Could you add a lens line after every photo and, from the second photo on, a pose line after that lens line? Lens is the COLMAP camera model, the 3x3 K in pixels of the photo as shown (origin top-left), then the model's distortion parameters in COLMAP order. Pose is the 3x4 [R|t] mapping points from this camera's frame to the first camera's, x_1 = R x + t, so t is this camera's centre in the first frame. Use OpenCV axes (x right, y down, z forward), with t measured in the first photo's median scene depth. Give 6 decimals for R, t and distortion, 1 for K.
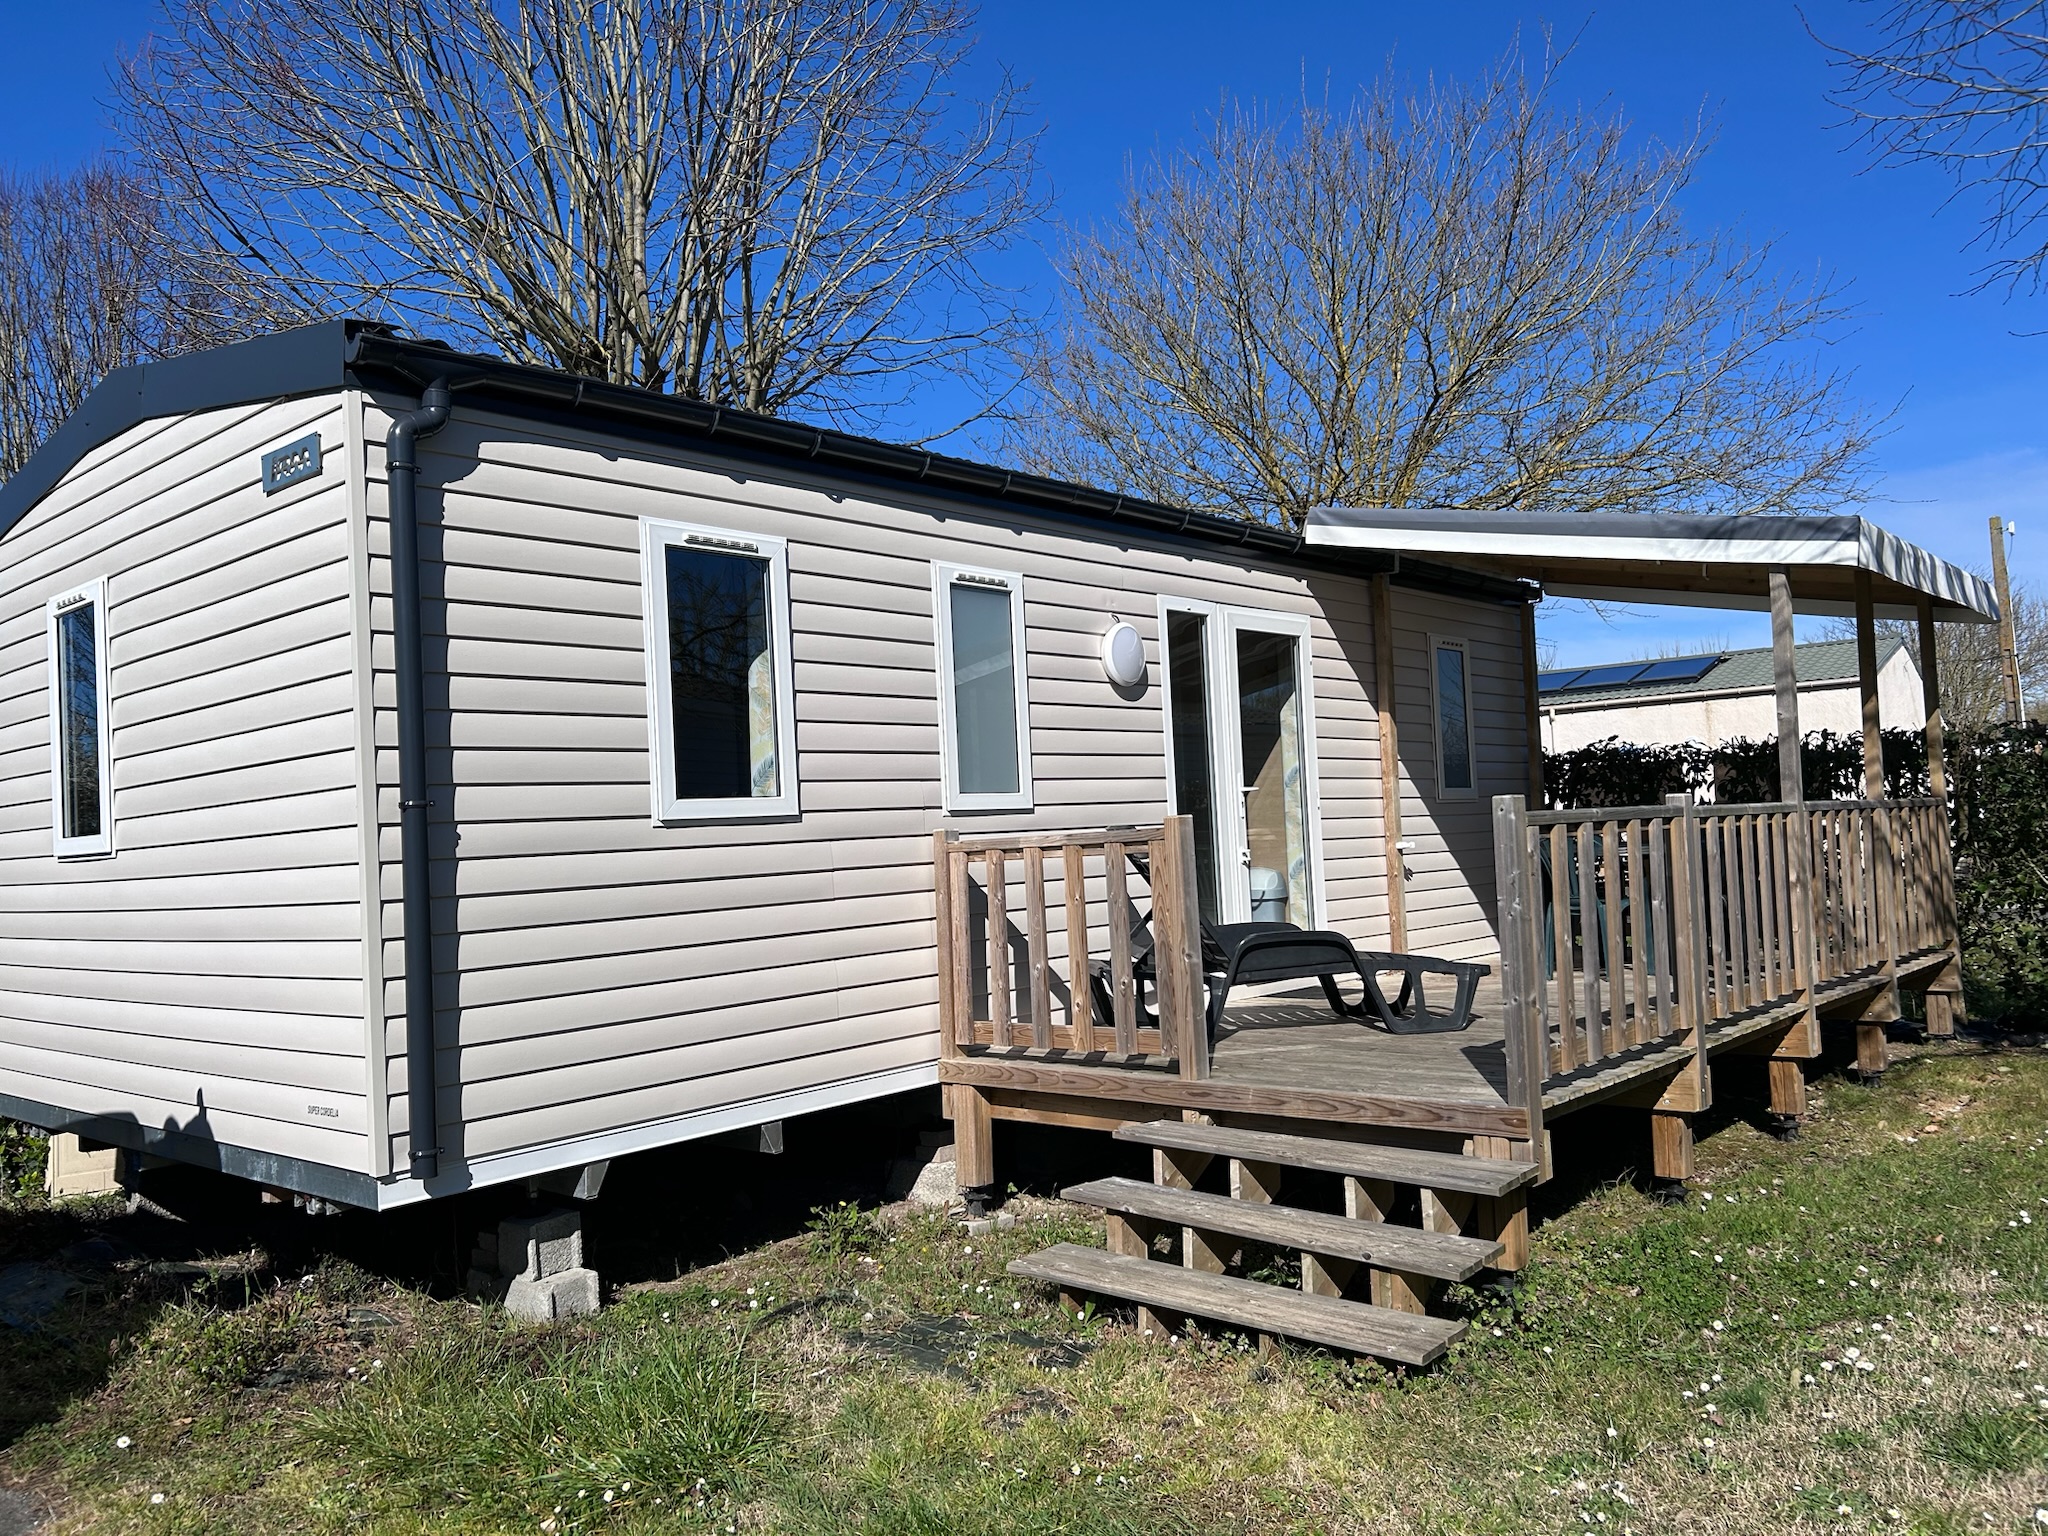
lens RADIAL K [[1527.0, 0, 1028.1], [0, 1527.0, 772.5], [0, 0, 1]] dist [0.045062, 0.003268]
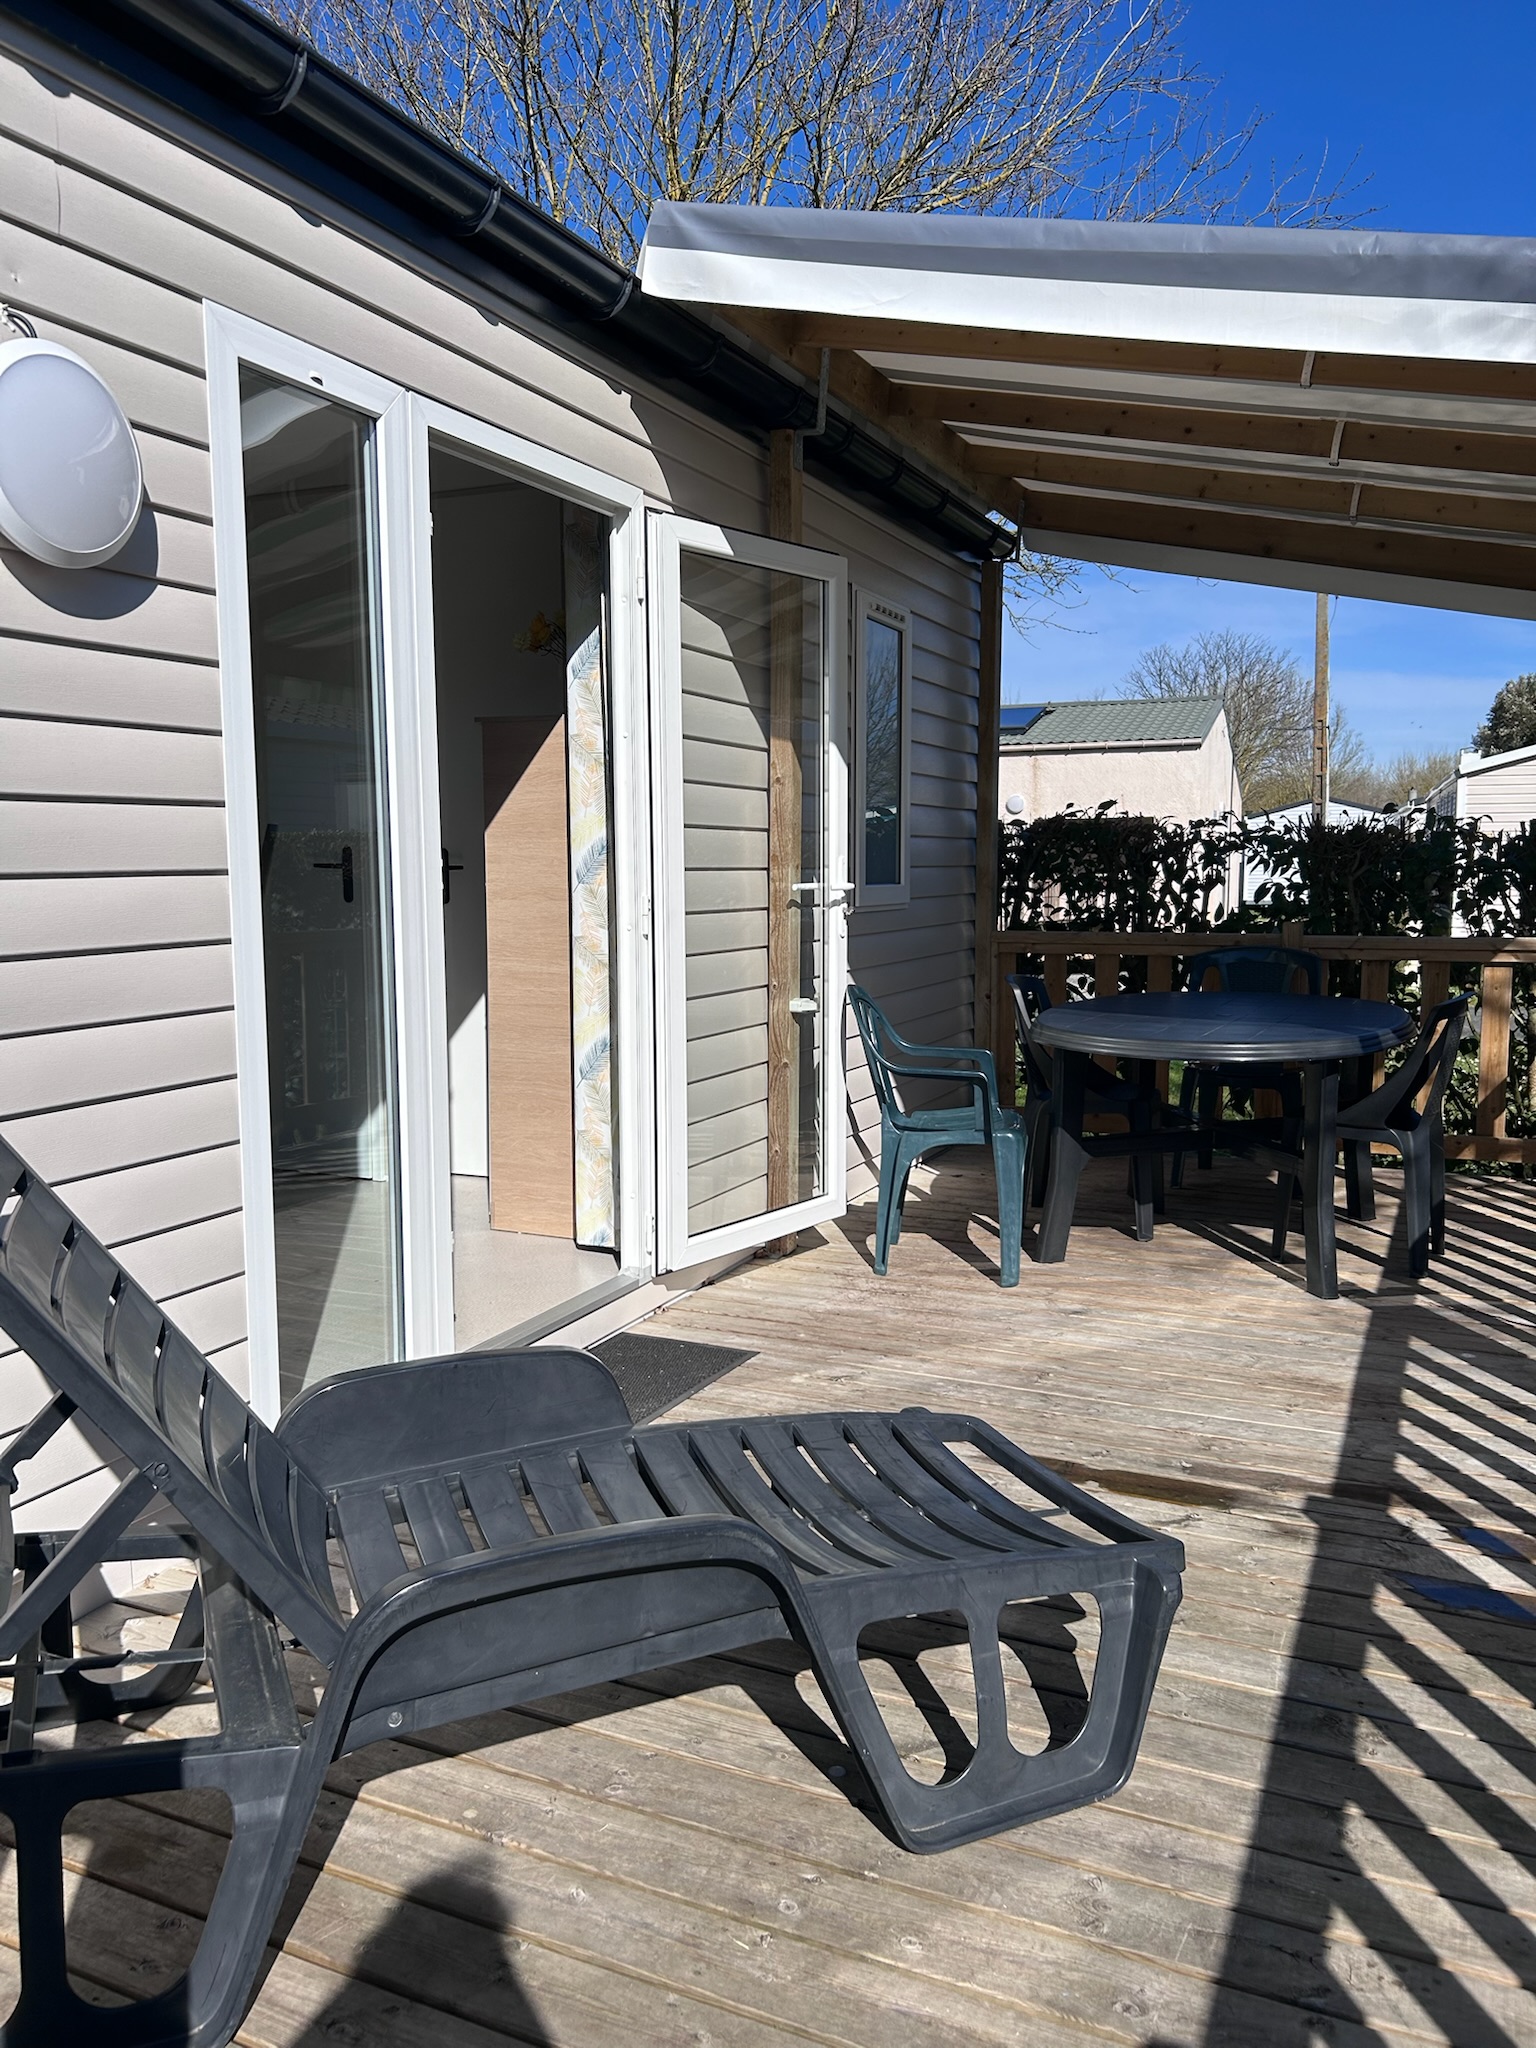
lens RADIAL K [[1527.0, 0, 768.0], [0, 1527.0, 1024.0], [0, 0, 1]] dist [0.045062, 0.003268]
pose [[0.957016, 0.013230, 0.289734, 0.092900], [-0.055059, 0.989081, 0.136701, -0.014277], [-0.284762, -0.146778, 0.947294, 0.547938]]
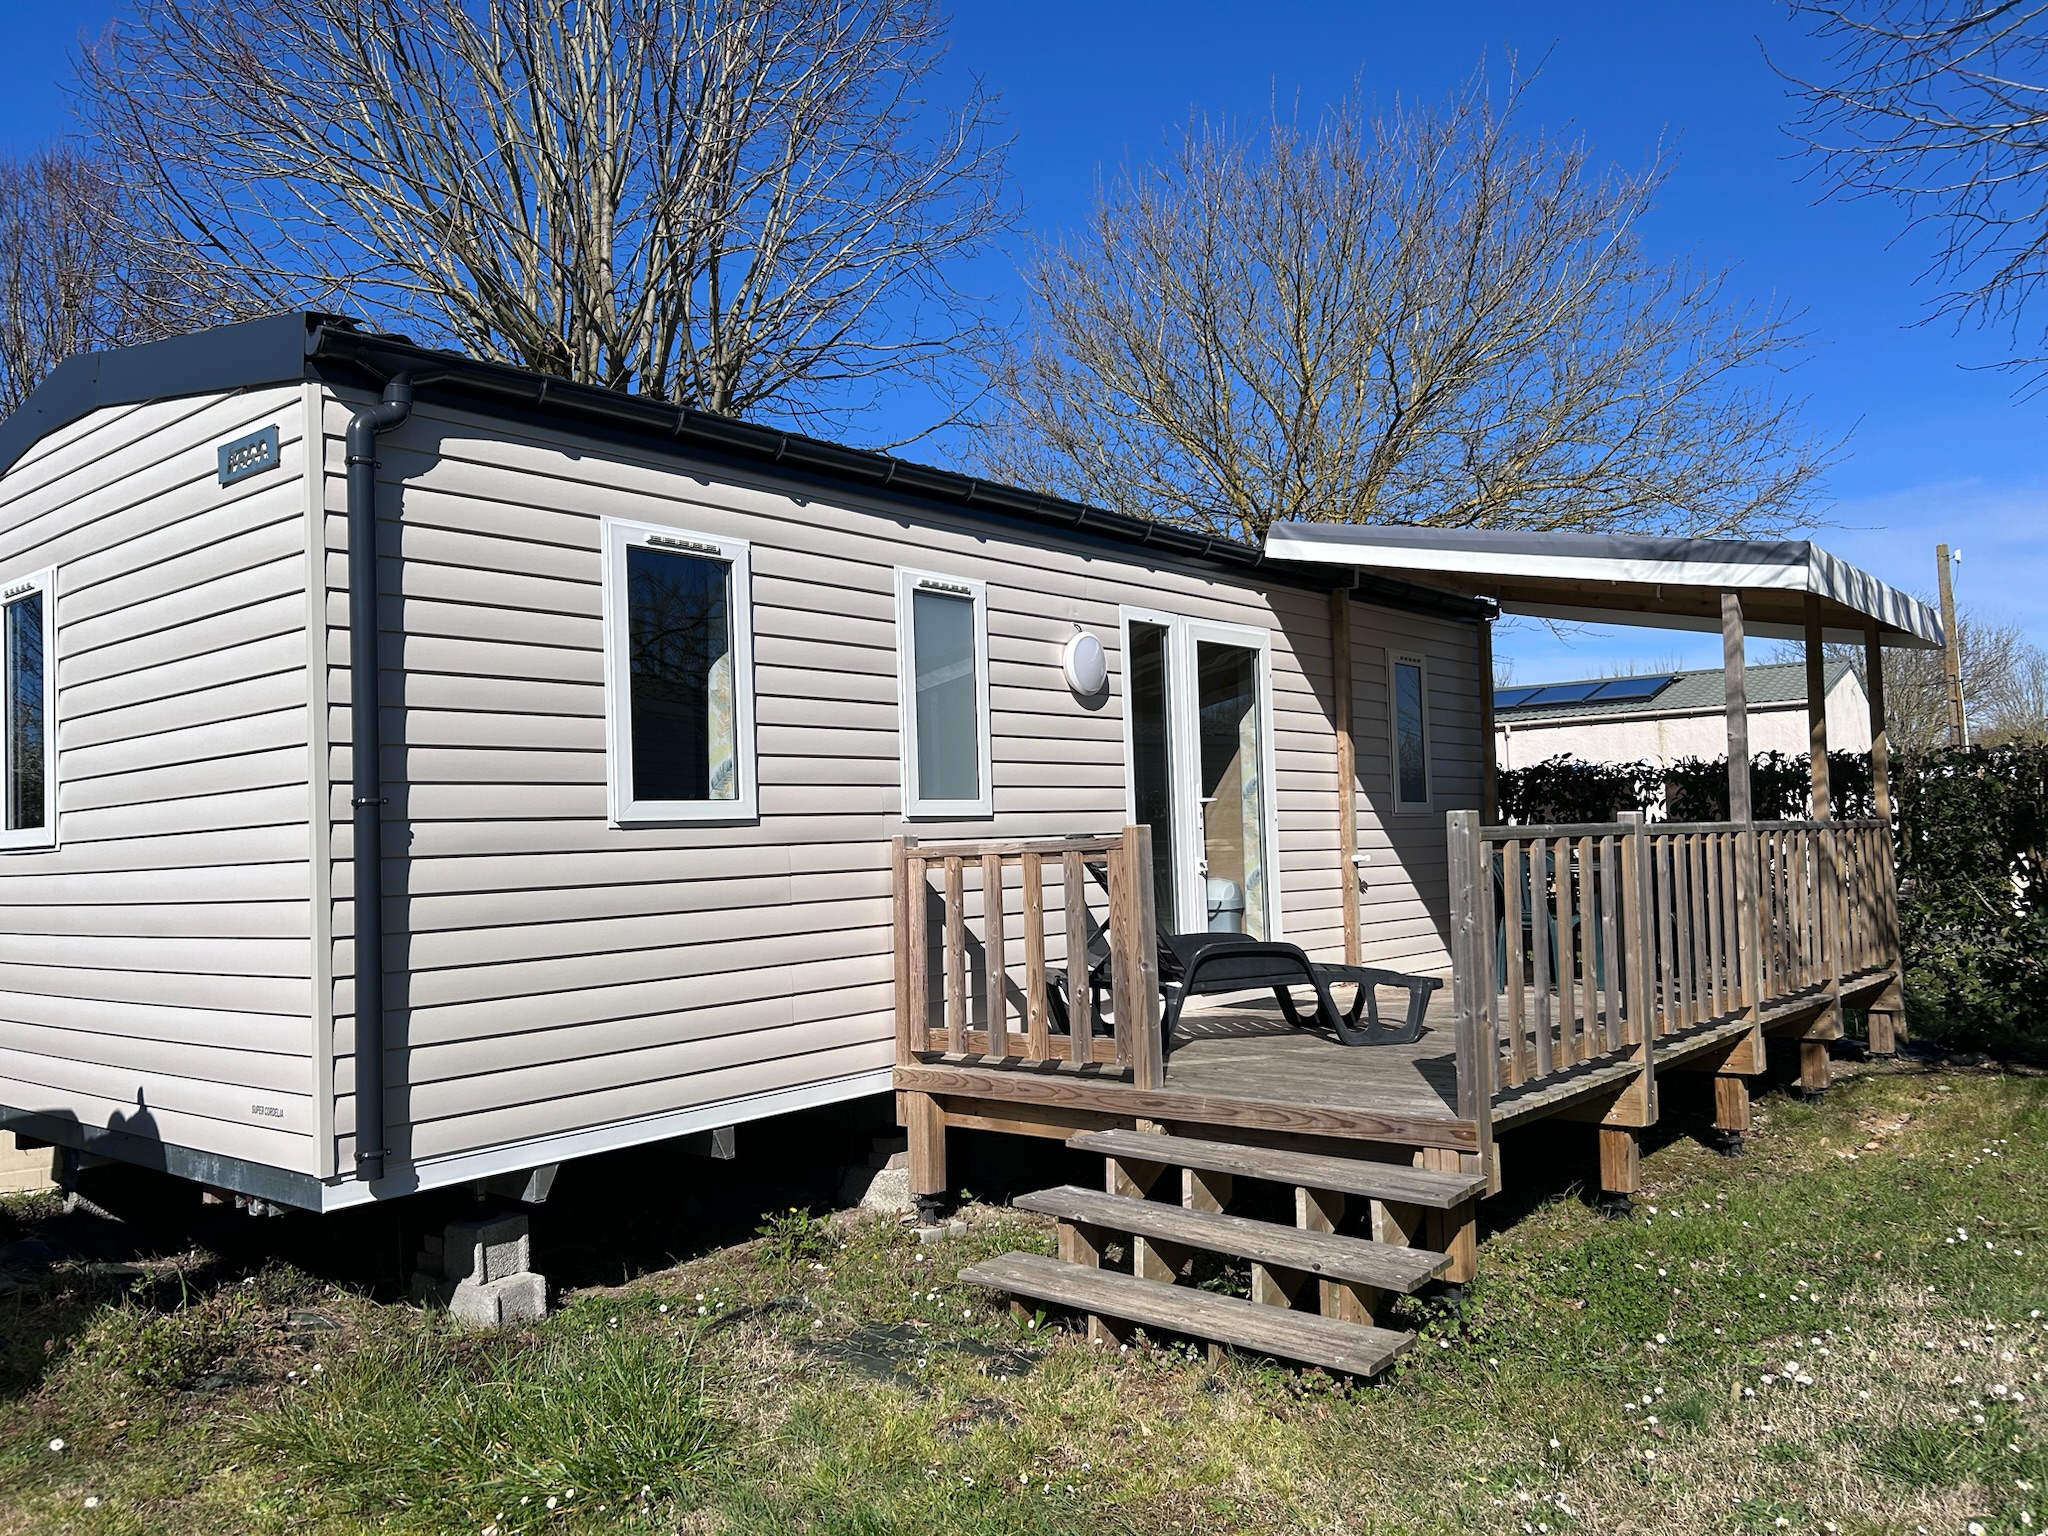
lens RADIAL K [[1529.2, 0, 1024.0], [0, 1529.2, 768.0], [0, 0, 1]] dist [0.046689, -0.006570]
pose [[0.999587, 0.016797, 0.023314, 0.000197], [-0.016614, 0.999830, -0.008000, -0.000130], [-0.023444, 0.007609, 0.999696, -0.002760]]
